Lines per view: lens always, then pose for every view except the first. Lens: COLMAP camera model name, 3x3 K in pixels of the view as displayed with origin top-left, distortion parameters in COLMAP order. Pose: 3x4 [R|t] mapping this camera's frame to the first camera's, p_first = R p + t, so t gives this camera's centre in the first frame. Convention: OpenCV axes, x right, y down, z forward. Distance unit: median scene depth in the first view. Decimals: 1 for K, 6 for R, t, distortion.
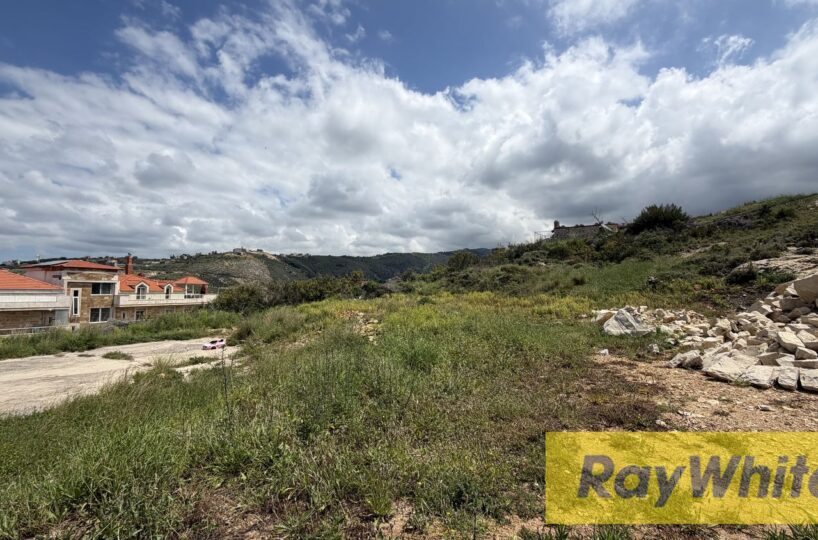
lens RADIAL K [[308.8, 0, 401.3], [0, 308.8, 269.5], [0, 0, 1]] dist [-0.001396, -0.000050]
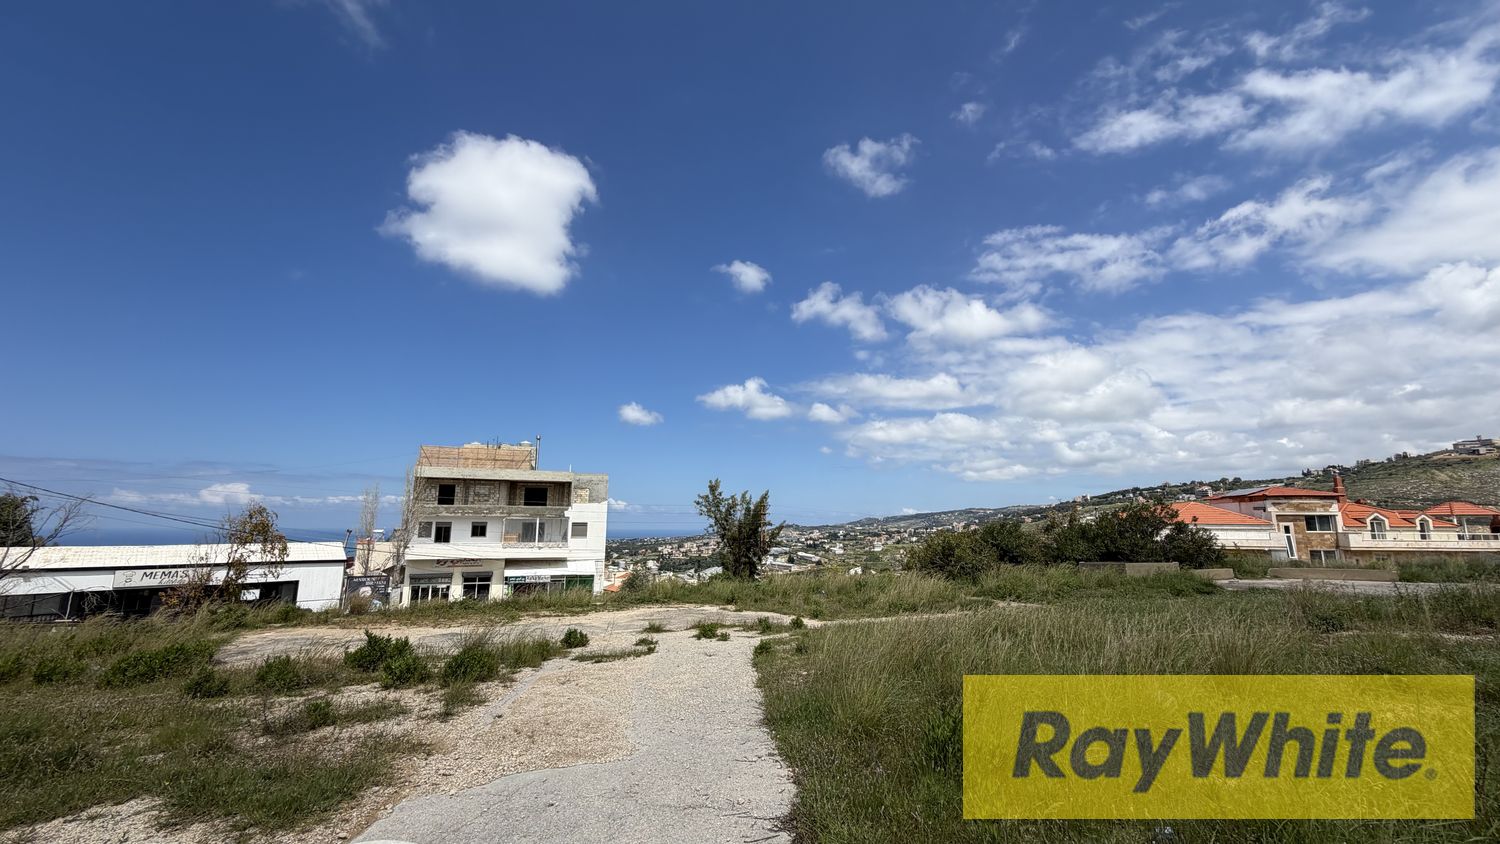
lens RADIAL K [[595.1, 0, 753.4], [0, 595.1, 424.0], [0, 0, 1]] dist [-0.004061, 0.001120]
pose [[0.276379, -0.171498, -0.945623, 0.023826], [0.050490, 0.985181, -0.163915, -0.005821], [0.959721, -0.002442, 0.280943, -0.632433]]
